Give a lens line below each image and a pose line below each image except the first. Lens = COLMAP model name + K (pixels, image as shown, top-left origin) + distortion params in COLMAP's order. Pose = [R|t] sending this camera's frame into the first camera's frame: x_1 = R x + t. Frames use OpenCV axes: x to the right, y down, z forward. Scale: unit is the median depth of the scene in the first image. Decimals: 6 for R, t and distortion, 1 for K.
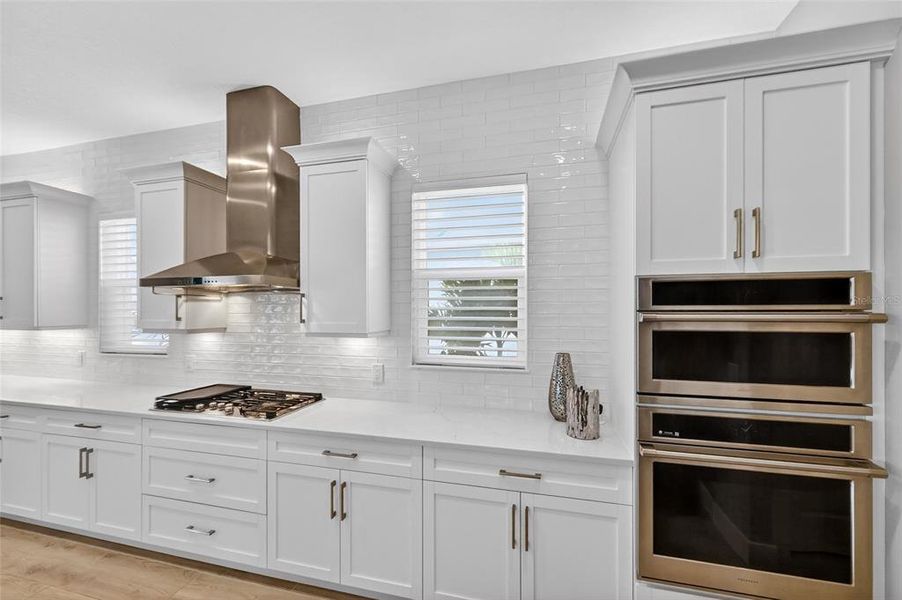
lens RADIAL K [[368.7, 0, 451.8], [0, 368.7, 308.0], [0, 0, 1]] dist [0.002145, 0.000162]
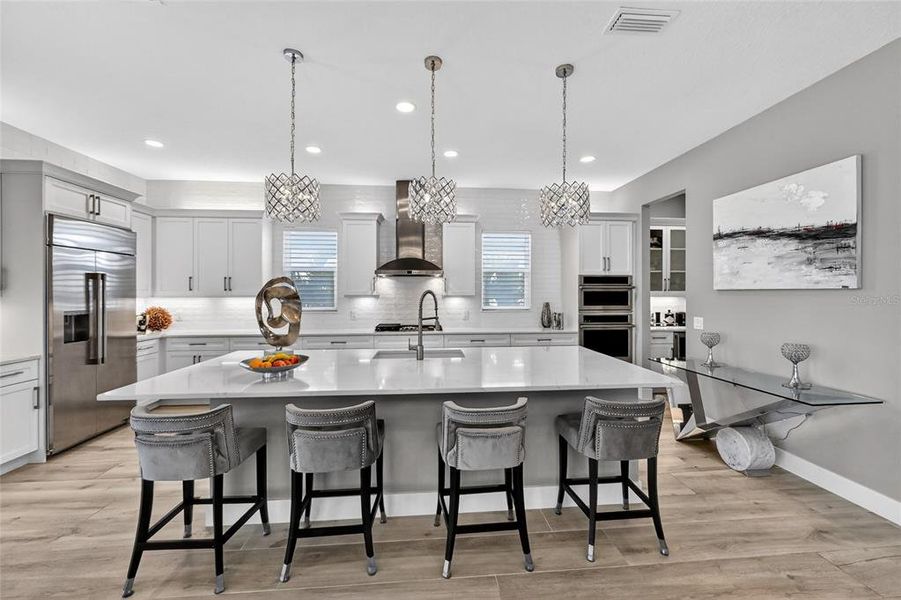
lens RADIAL K [[375.9, 0, 451.5], [0, 375.9, 294.1], [0, 0, 1]] dist [0.000131, 0.000061]
pose [[0.940515, -0.001650, 0.339749, -1.804977], [-0.002002, 0.999944, 0.010399, 0.054568], [-0.339748, -0.010460, 0.940459, -1.872034]]
